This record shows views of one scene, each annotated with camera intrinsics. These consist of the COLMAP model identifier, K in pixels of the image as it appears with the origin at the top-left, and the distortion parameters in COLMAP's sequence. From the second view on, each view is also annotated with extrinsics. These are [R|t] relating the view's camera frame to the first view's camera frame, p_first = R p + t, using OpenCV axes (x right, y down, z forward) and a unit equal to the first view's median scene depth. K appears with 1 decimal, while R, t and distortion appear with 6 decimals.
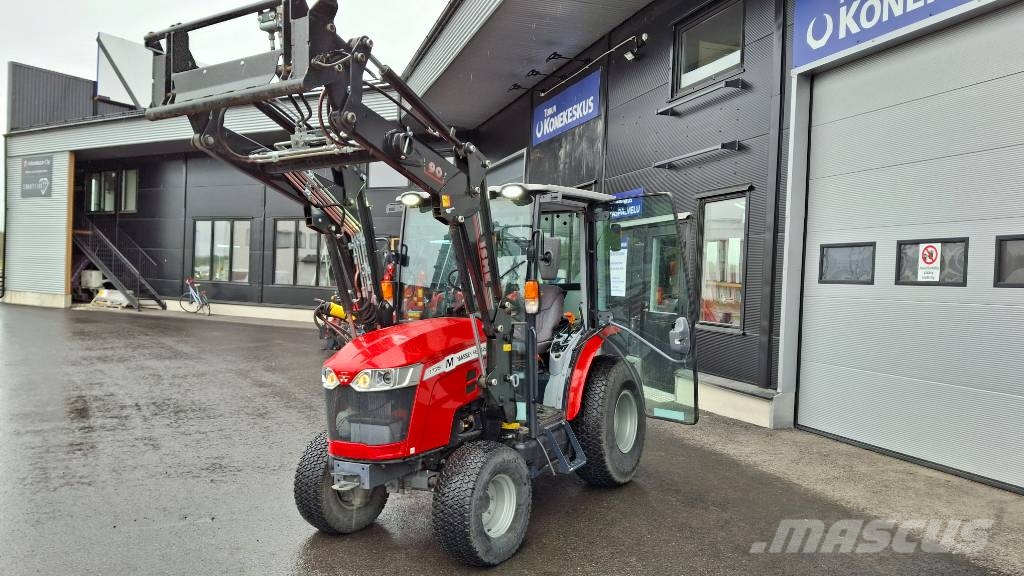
lens RADIAL K [[759.8, 0, 512.0], [0, 759.8, 288.0], [0, 0, 1]] dist [0.004321, -0.053209]
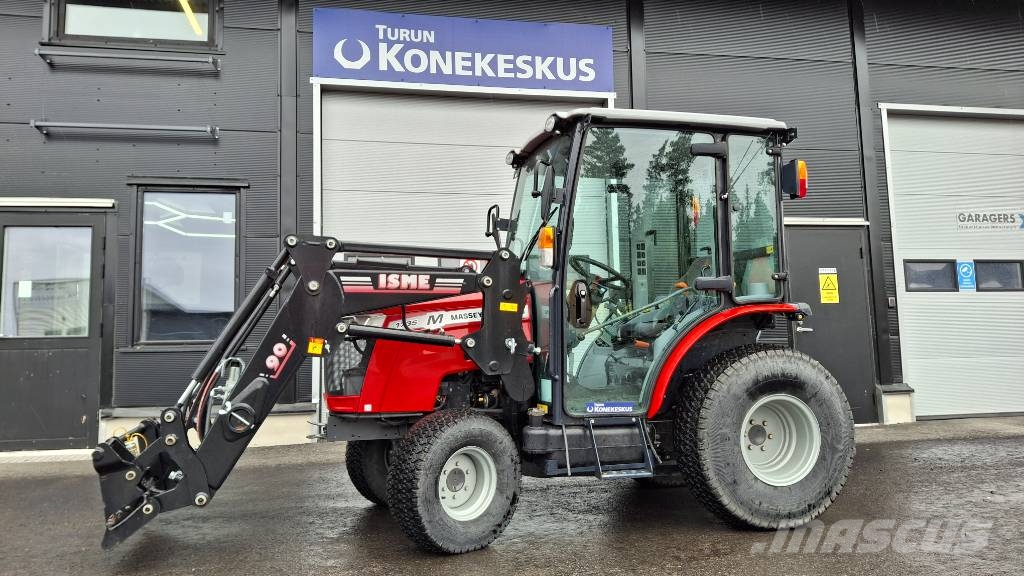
lens RADIAL K [[749.0, 0, 518.6], [0, 749.0, 283.3], [0, 0, 1]] dist [0.075245, -0.125618]
pose [[0.123526, 0.075400, 0.989473, -0.632008], [0.036599, 0.996085, -0.080473, 0.081969], [-0.991666, 0.046154, 0.120283, 0.698796]]
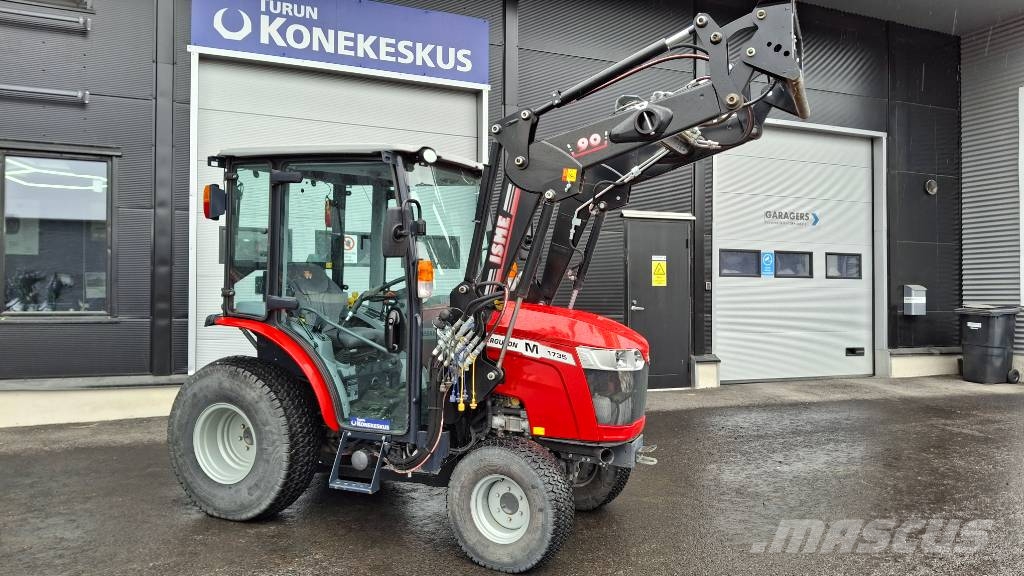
lens RADIAL K [[752.4, 0, 516.0], [0, 752.4, 282.4], [0, 0, 1]] dist [0.075598, -0.131044]
pose [[-0.106643, -0.016268, 0.994164, -0.739111], [-0.000063, 0.999866, 0.016354, 0.003419], [-0.994297, 0.001682, -0.106630, 0.769735]]
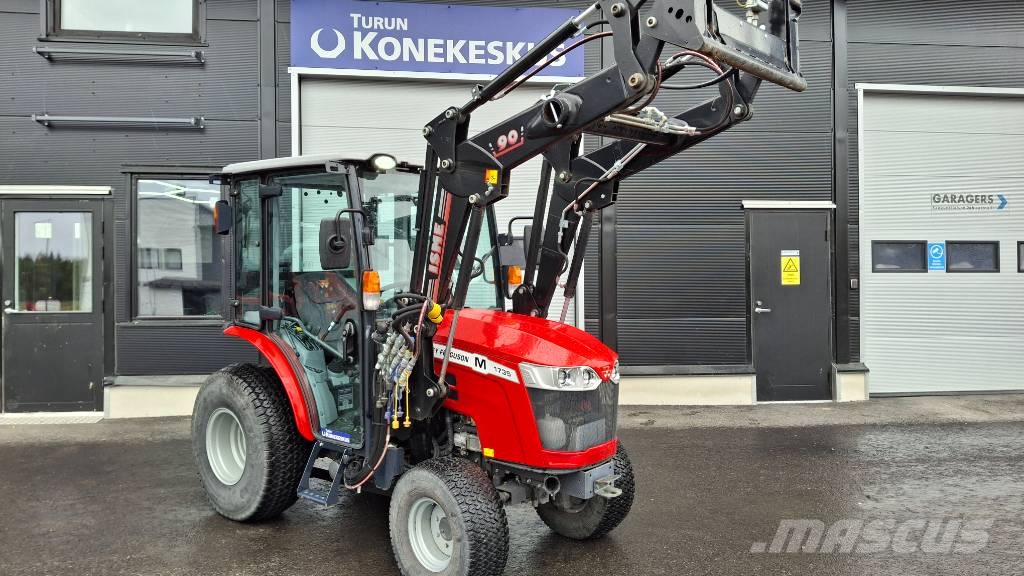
lens RADIAL K [[749.0, 0, 518.6], [0, 749.0, 283.3], [0, 0, 1]] dist [0.075245, -0.125618]
pose [[0.190388, -0.025801, 0.981370, -0.683799], [0.018540, 0.999571, 0.022682, -0.006159], [-0.981534, 0.013877, 0.190785, 0.552200]]
